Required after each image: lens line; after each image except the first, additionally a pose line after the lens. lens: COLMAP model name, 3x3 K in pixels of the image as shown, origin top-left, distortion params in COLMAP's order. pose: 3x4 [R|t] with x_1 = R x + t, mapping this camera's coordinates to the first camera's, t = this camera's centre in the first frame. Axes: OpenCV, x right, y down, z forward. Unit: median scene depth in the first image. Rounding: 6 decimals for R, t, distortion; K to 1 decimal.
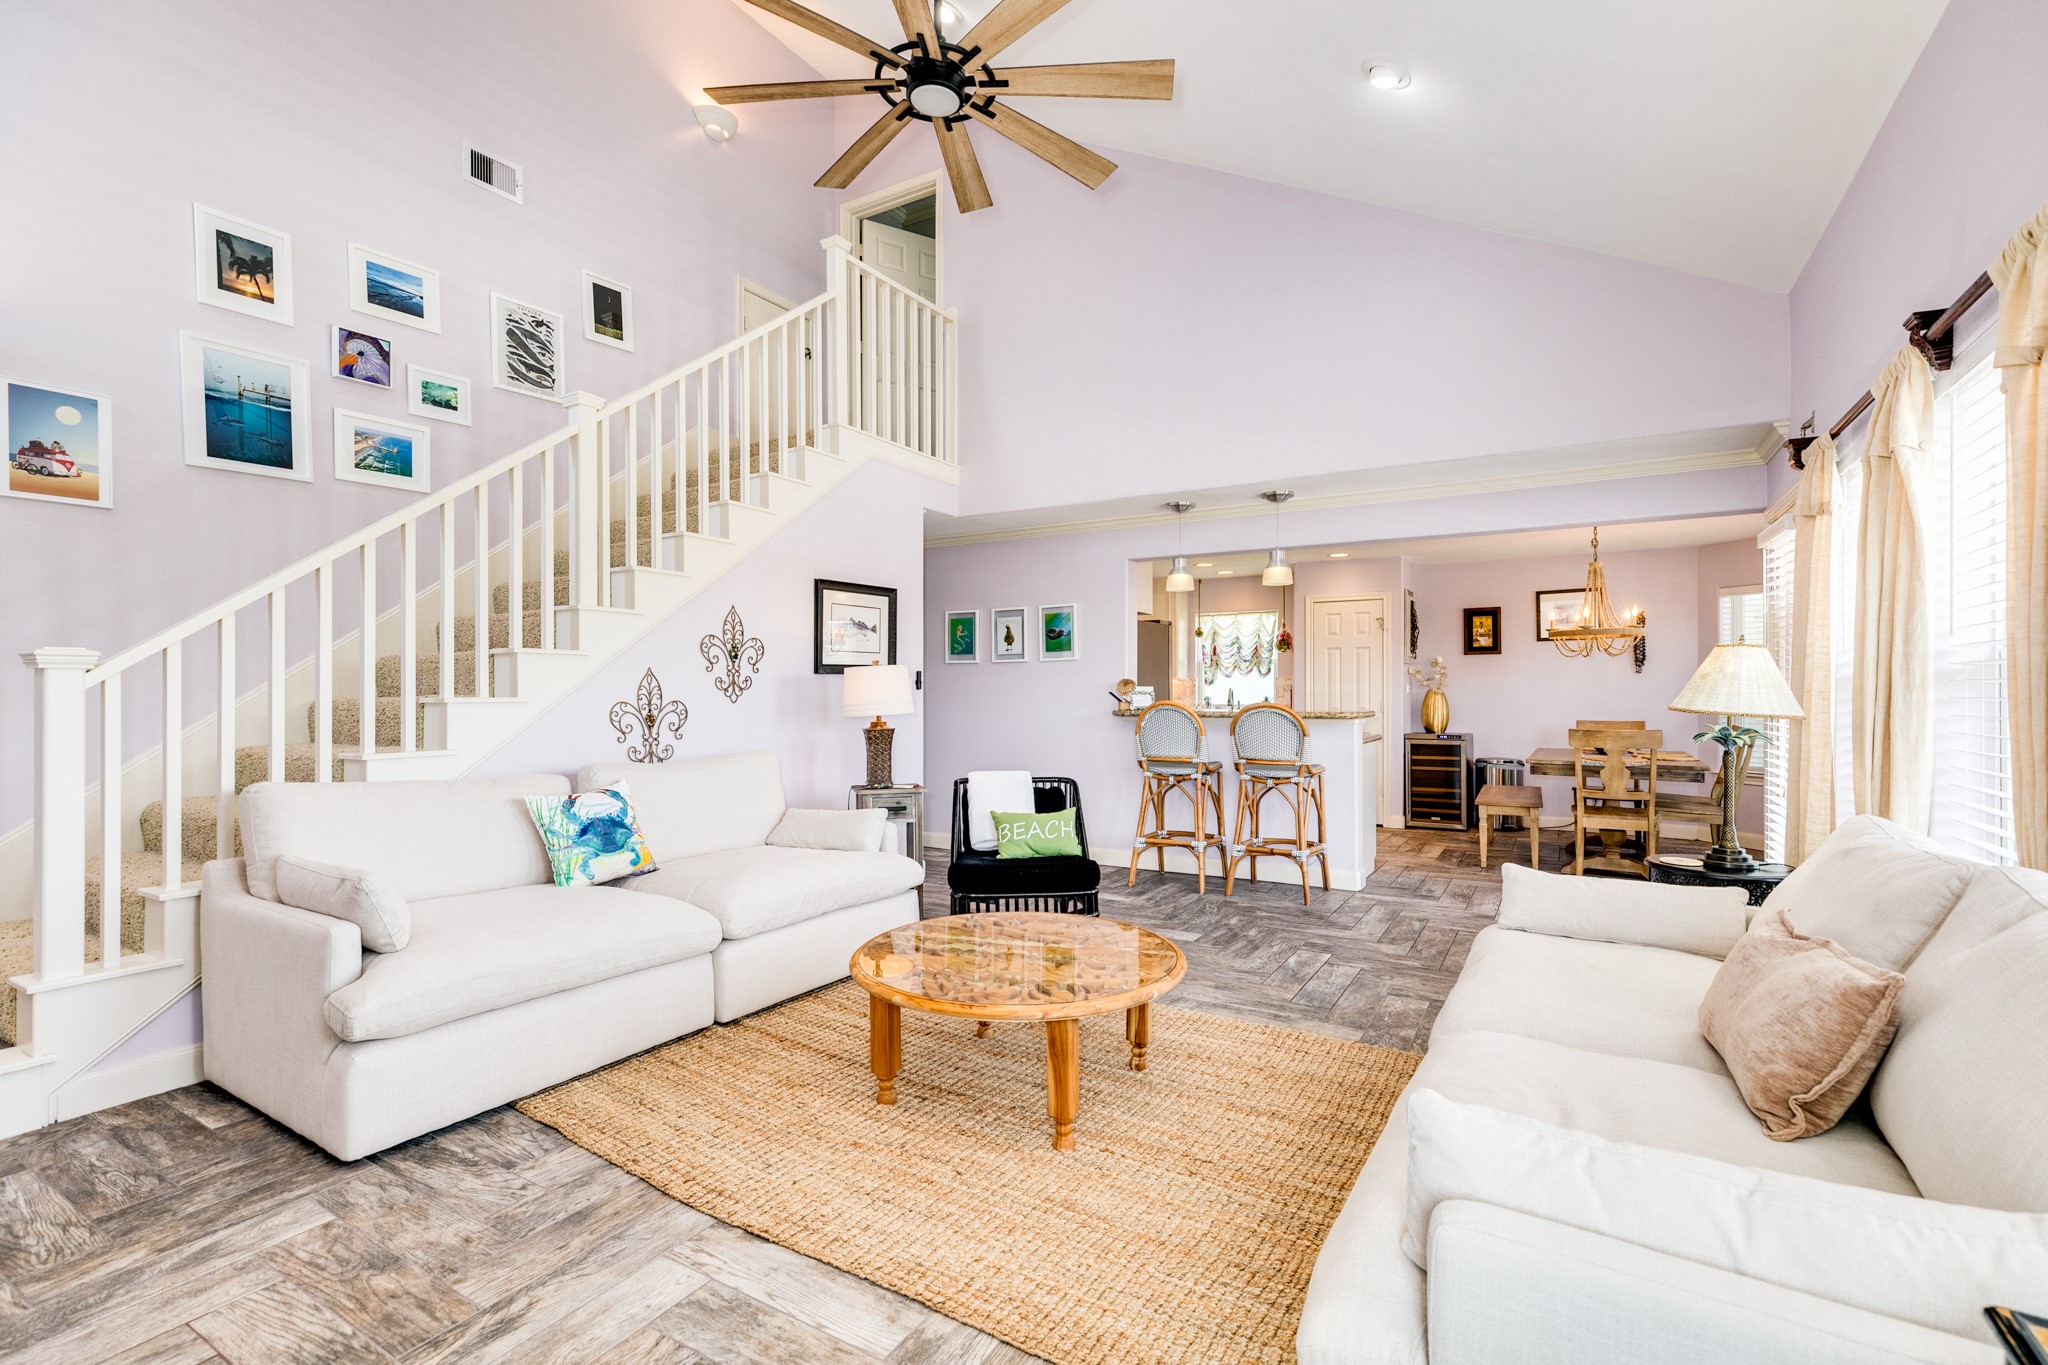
lens RADIAL K [[917.0, 0, 1020.1], [0, 917.0, 691.8], [0, 0, 1]] dist [0.004082, 0.000831]
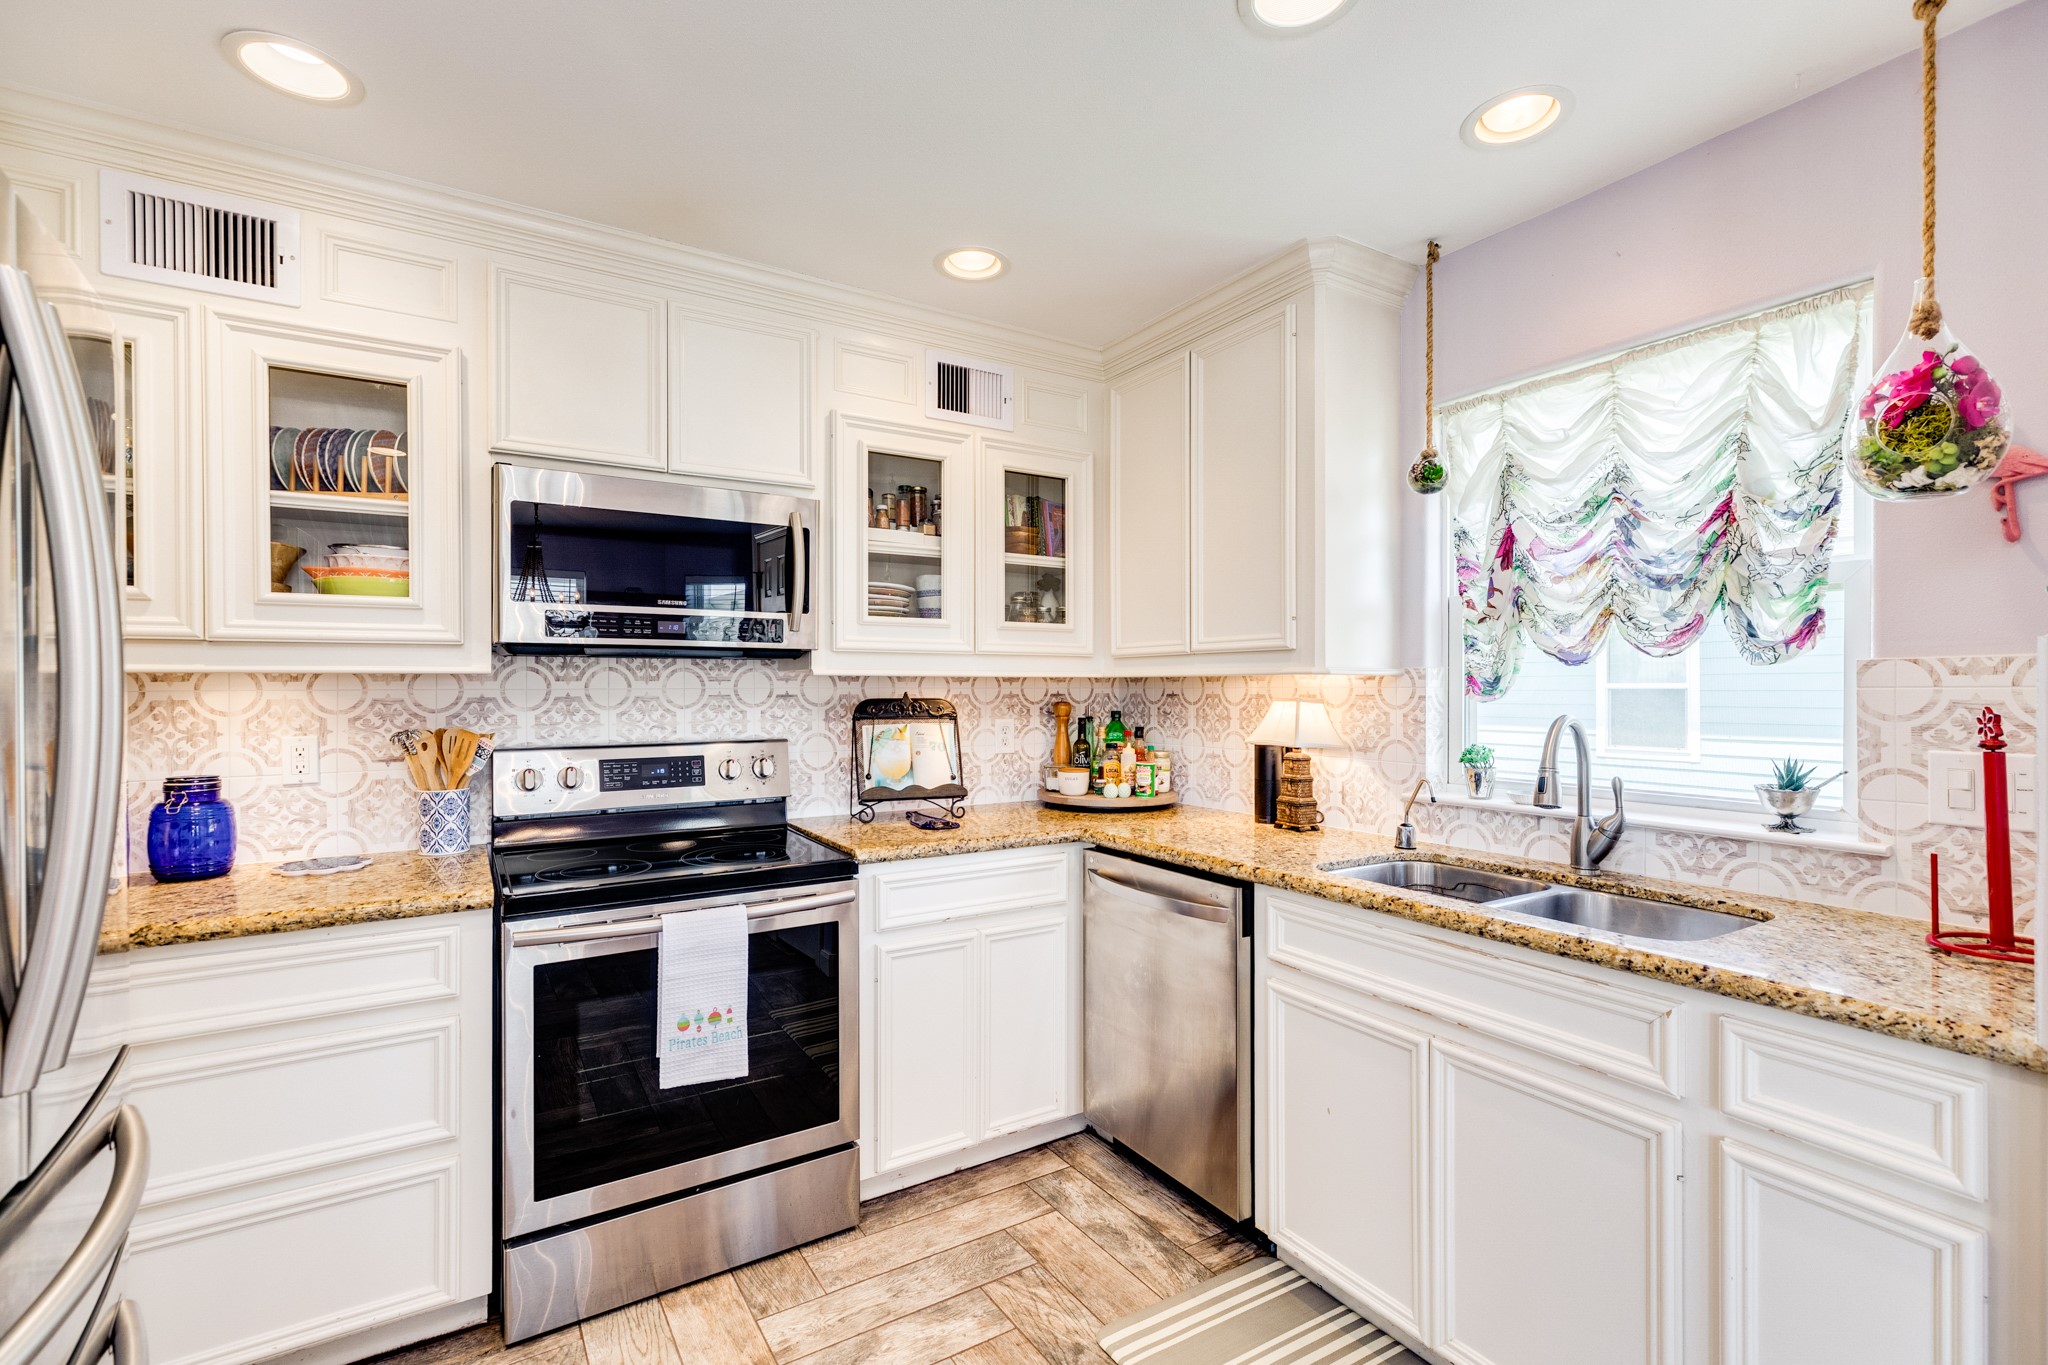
lens RADIAL K [[917.5, 0, 1024.0], [0, 917.5, 682.5], [0, 0, 1]] dist [0.005746, 0.000312]
pose [[0.894326, -0.004271, -0.447396, 0.358051], [0.003494, 0.999991, -0.002563, -0.019141], [0.447403, 0.000729, 0.894332, 1.285868]]
